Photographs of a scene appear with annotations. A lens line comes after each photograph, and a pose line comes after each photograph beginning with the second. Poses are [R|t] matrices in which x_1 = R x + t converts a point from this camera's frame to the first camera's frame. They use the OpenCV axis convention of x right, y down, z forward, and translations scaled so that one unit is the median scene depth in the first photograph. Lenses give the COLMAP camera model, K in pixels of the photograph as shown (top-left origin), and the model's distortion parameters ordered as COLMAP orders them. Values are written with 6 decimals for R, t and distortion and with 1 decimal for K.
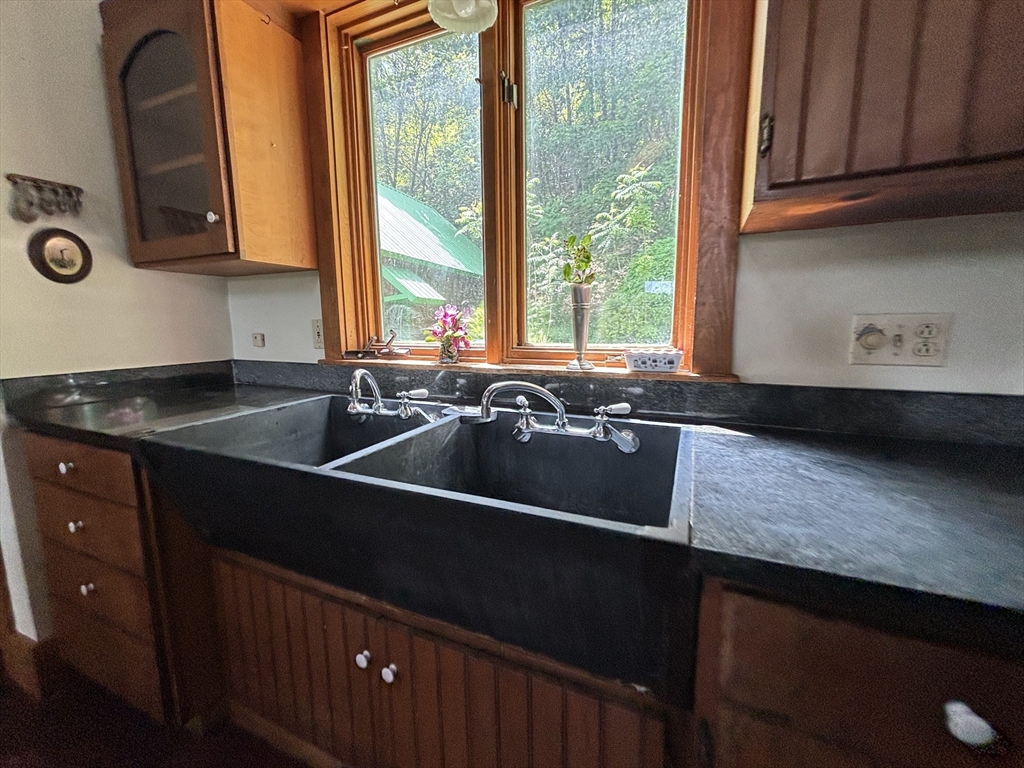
lens RADIAL K [[413.0, 0, 512.0], [0, 413.0, 384.0], [0, 0, 1]] dist [-0.002314, -0.000290]
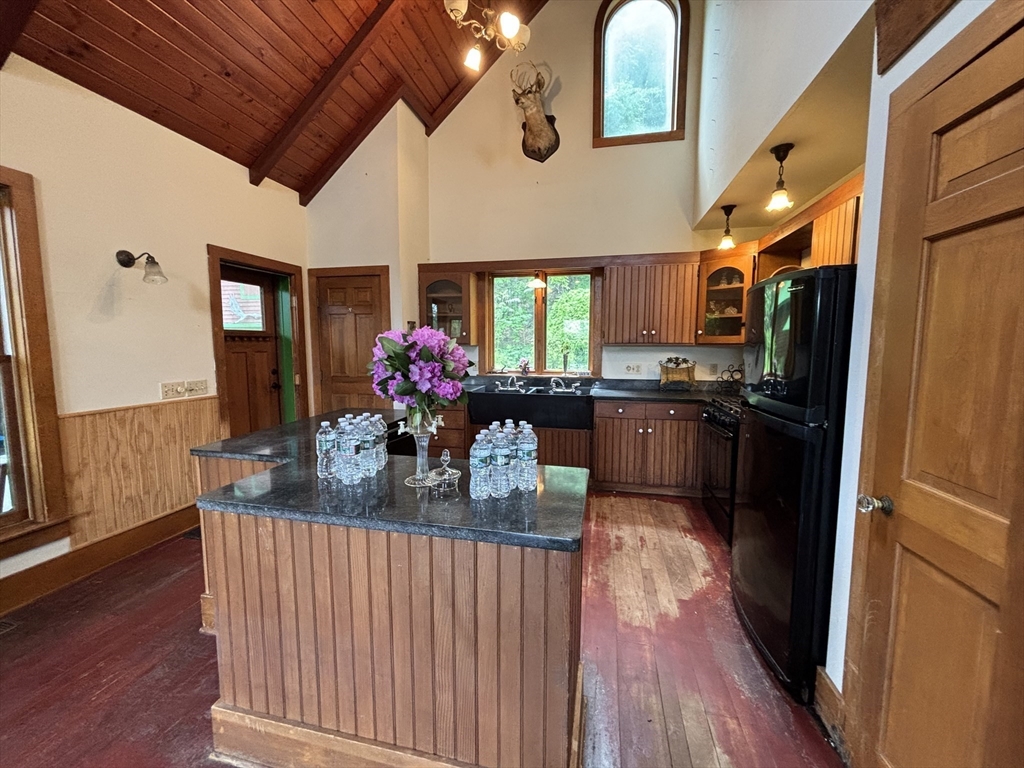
lens RADIAL K [[412.5, 0, 512.0], [0, 412.5, 384.0], [0, 0, 1]] dist [-0.024326, -0.000105]
pose [[0.979596, -0.011155, 0.200667, -1.189701], [0.019869, 0.998942, -0.041463, 0.202649], [-0.199993, 0.044604, 0.978782, -2.878643]]
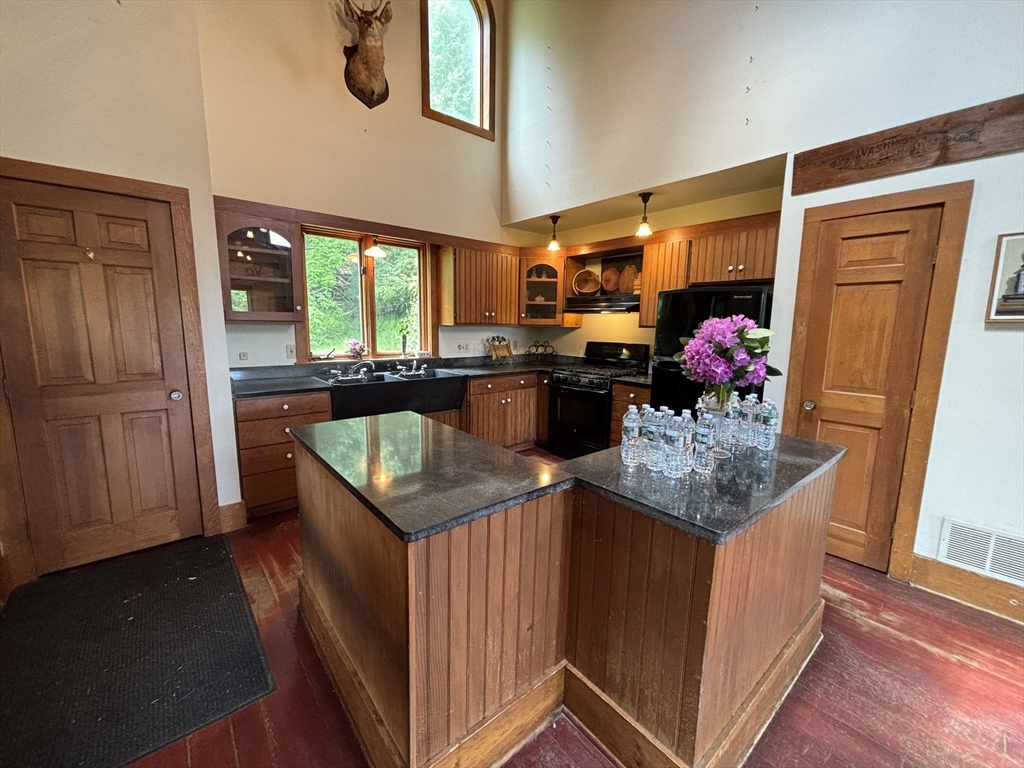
lens RADIAL K [[413.0, 0, 512.0], [0, 413.0, 384.0], [0, 0, 1]] dist [-0.002314, -0.000290]
pose [[0.444380, -0.115386, 0.888377, -2.893555], [0.106346, 0.991453, 0.075578, 0.015880], [-0.889504, 0.060890, 0.452852, -1.556741]]
